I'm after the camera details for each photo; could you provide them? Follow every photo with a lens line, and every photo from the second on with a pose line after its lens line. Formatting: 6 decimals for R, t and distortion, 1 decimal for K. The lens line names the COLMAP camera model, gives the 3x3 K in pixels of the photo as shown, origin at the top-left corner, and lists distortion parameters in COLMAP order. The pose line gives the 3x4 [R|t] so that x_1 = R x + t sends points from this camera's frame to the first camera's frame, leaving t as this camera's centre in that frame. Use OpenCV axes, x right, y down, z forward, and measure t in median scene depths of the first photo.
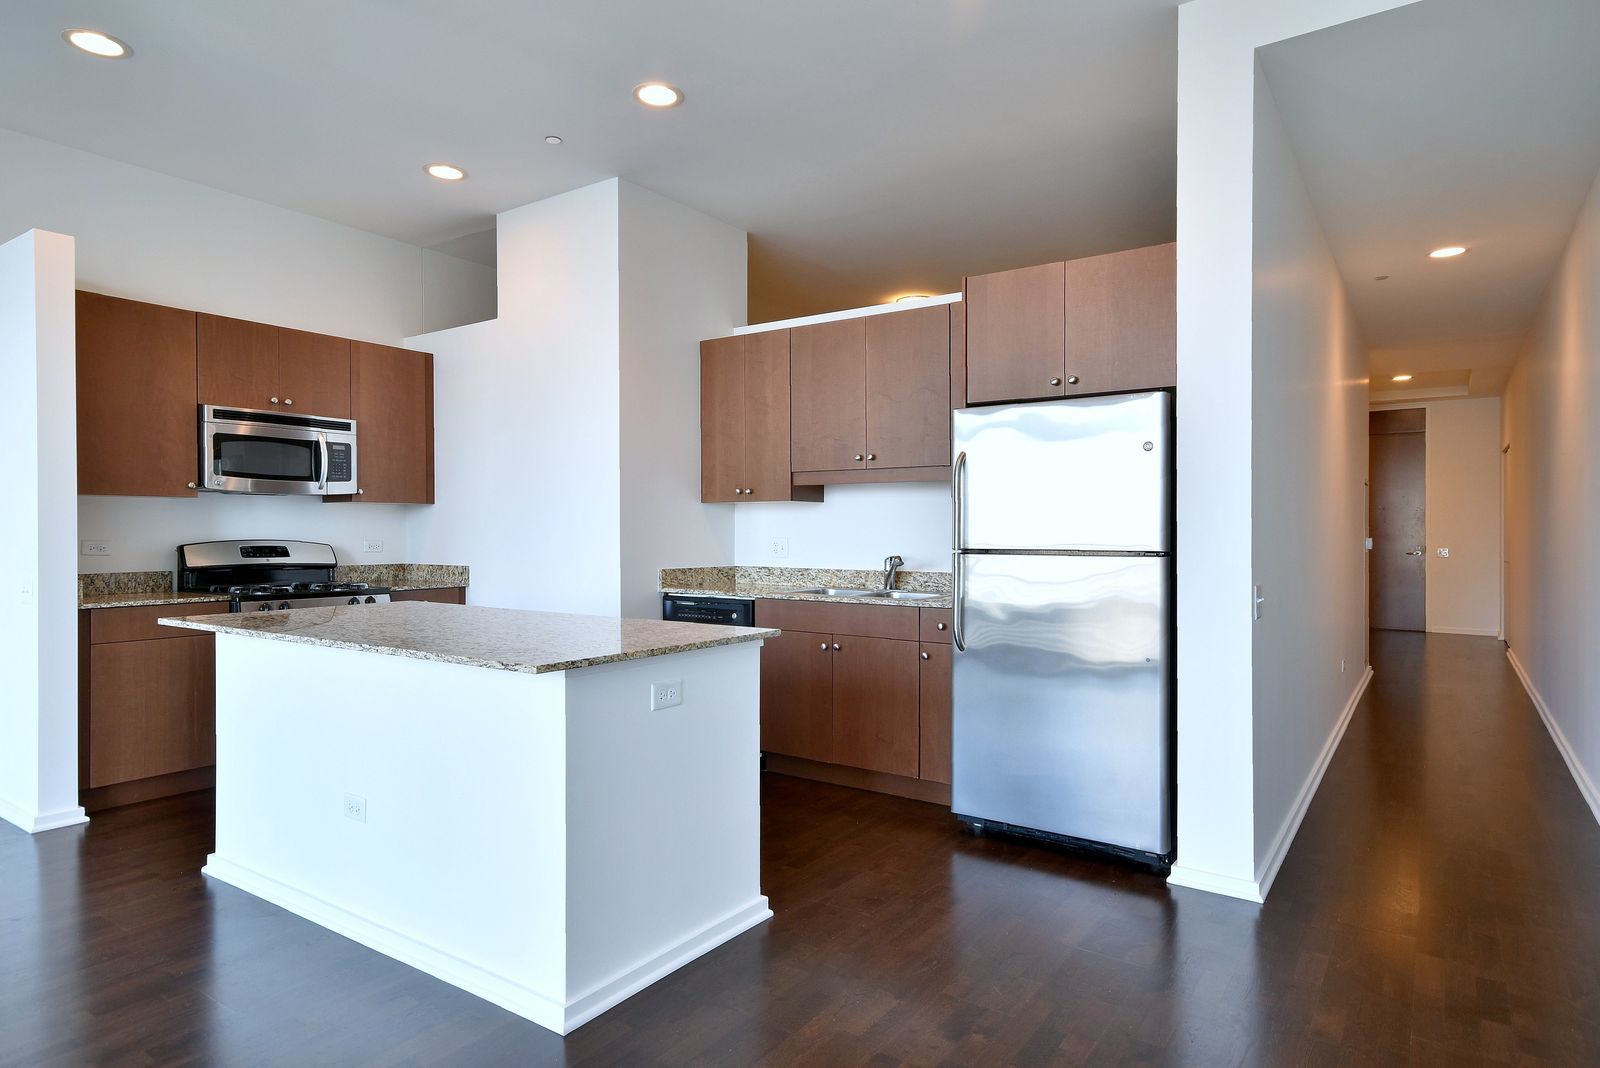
lens RADIAL K [[924.0, 0, 789.2], [0, 924.0, 526.9], [0, 0, 1]] dist [0.009060, 0.004727]
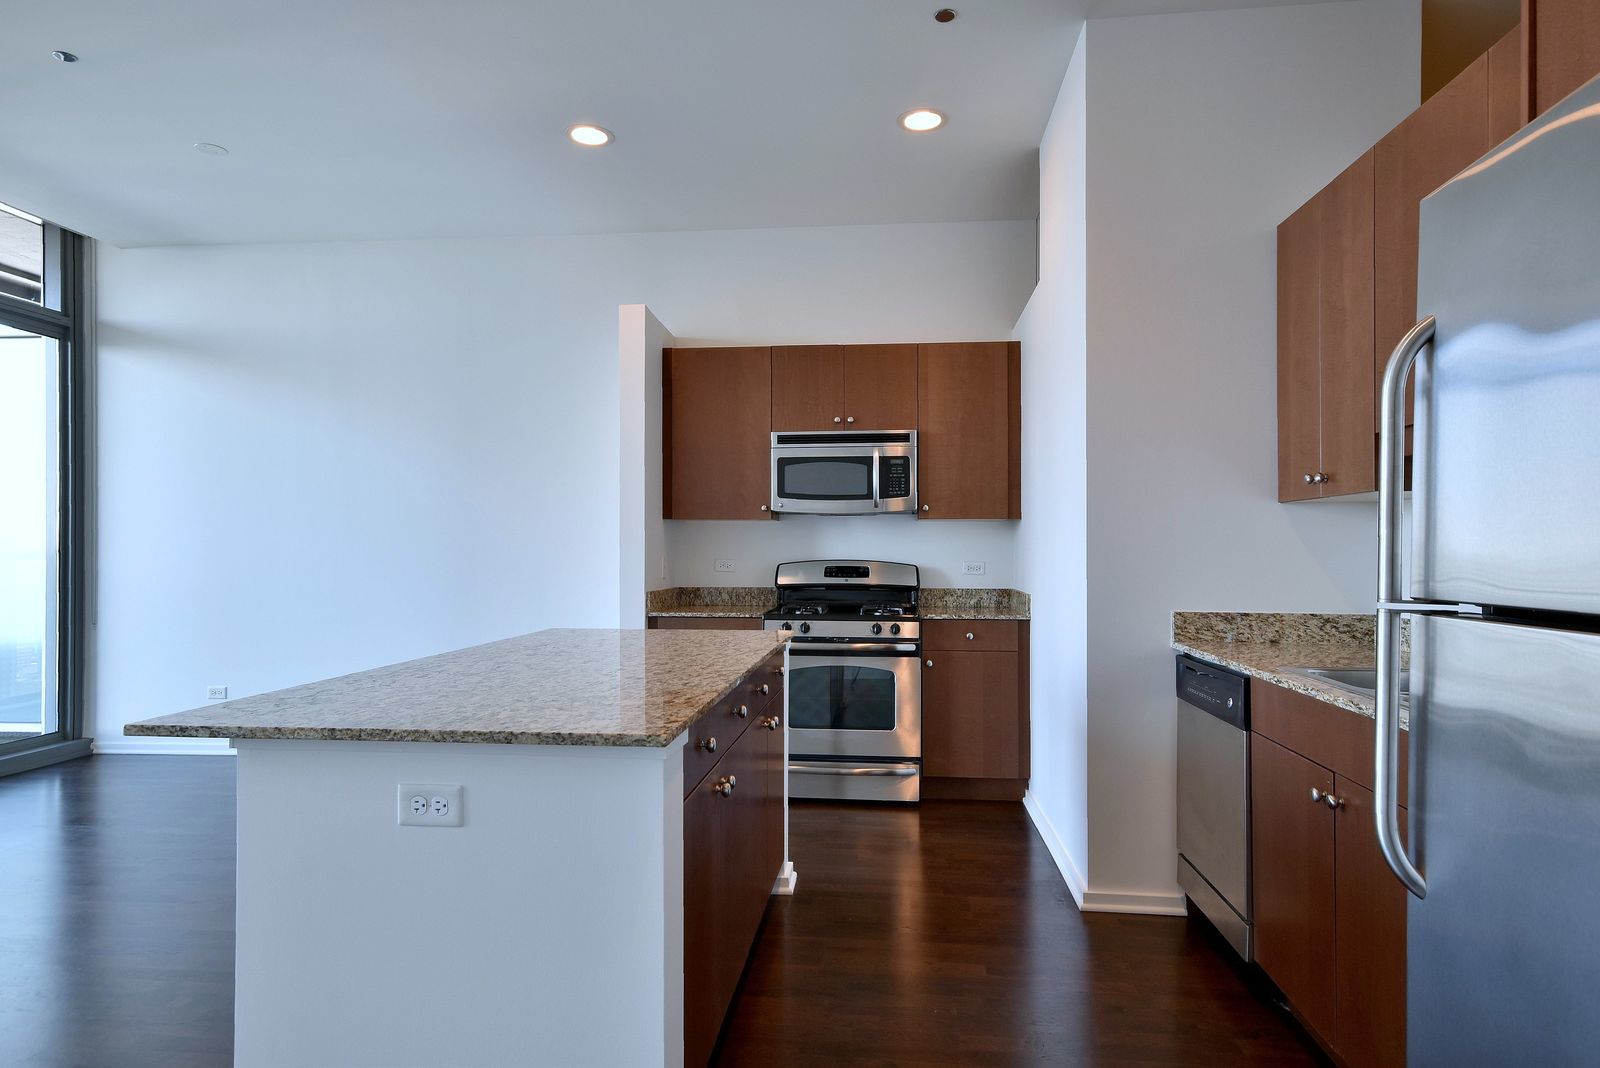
lens RADIAL K [[924.0, 0, 807.7], [0, 924.0, 534.9], [0, 0, 1]] dist [0.009060, 0.004727]
pose [[0.492092, -0.015337, -0.870408, 0.292194], [0.001821, 0.999861, -0.016589, 0.003633], [0.870541, 0.006578, 0.492052, 0.482196]]
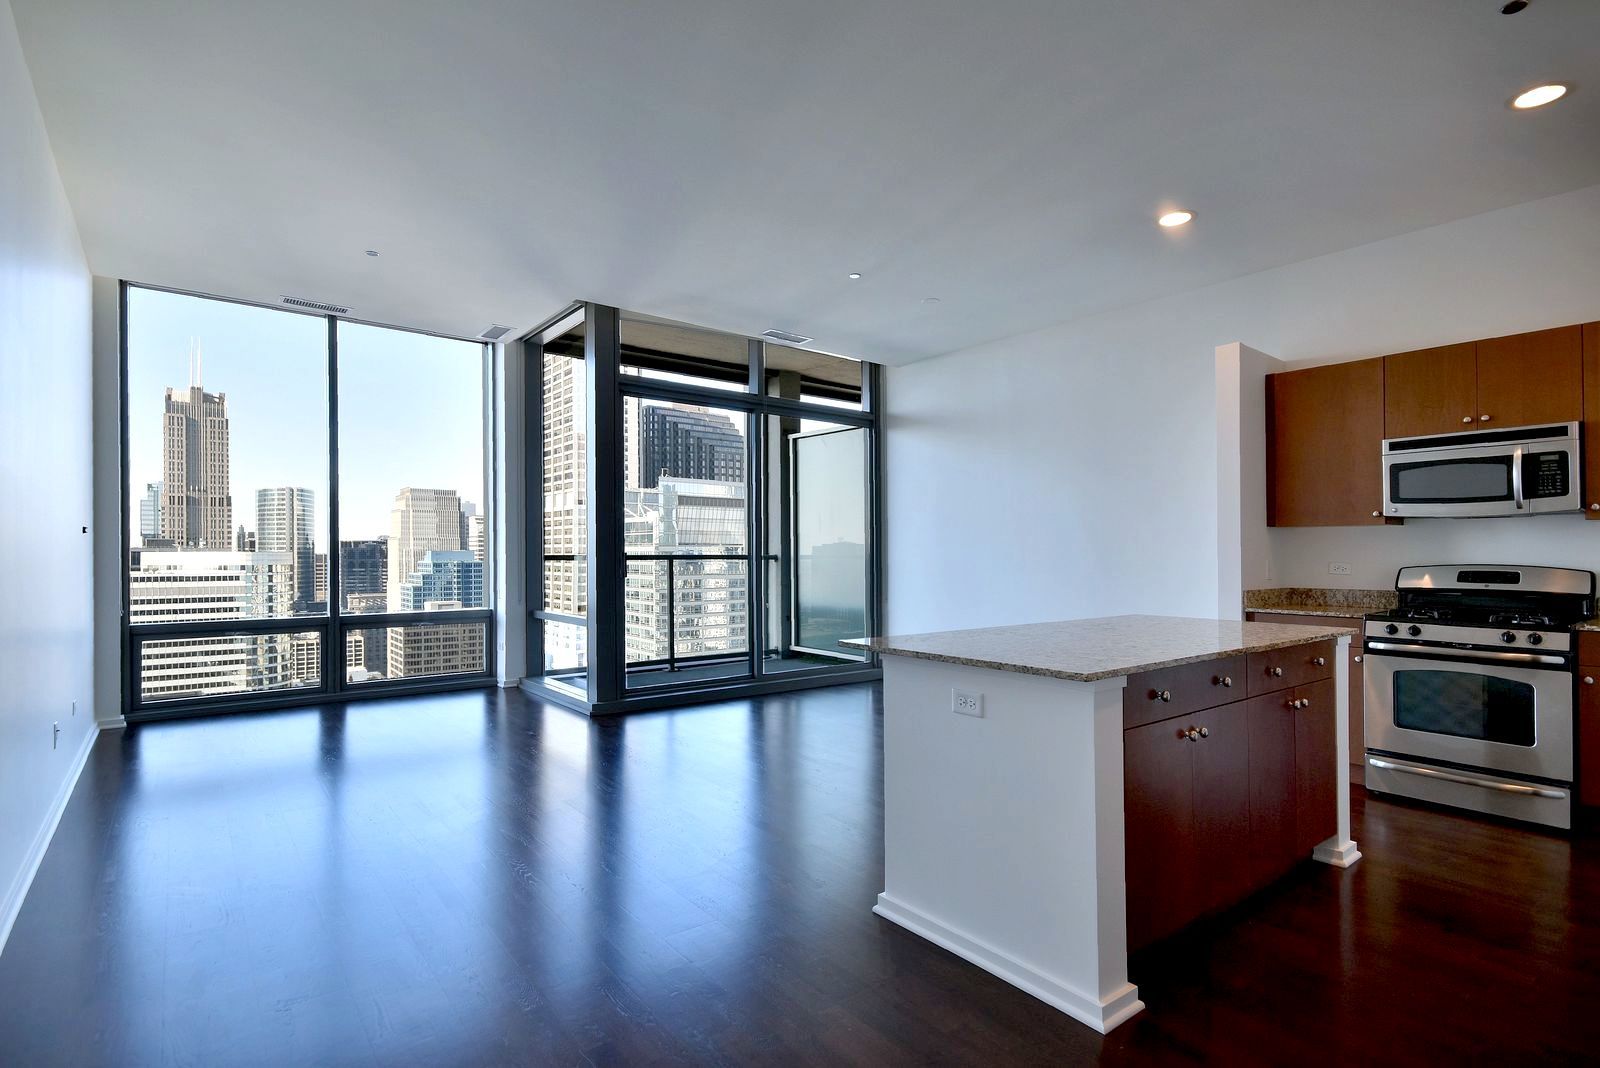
lens RADIAL K [[772.3, 0, 805.3], [0, 772.3, 534.2], [0, 0, 1]] dist [0.013719, -0.005243]
pose [[-0.280195, -0.024146, -0.959640, 0.414732], [-0.000151, 0.999685, -0.025109, 0.003150], [0.959943, -0.006891, -0.280110, 0.562067]]
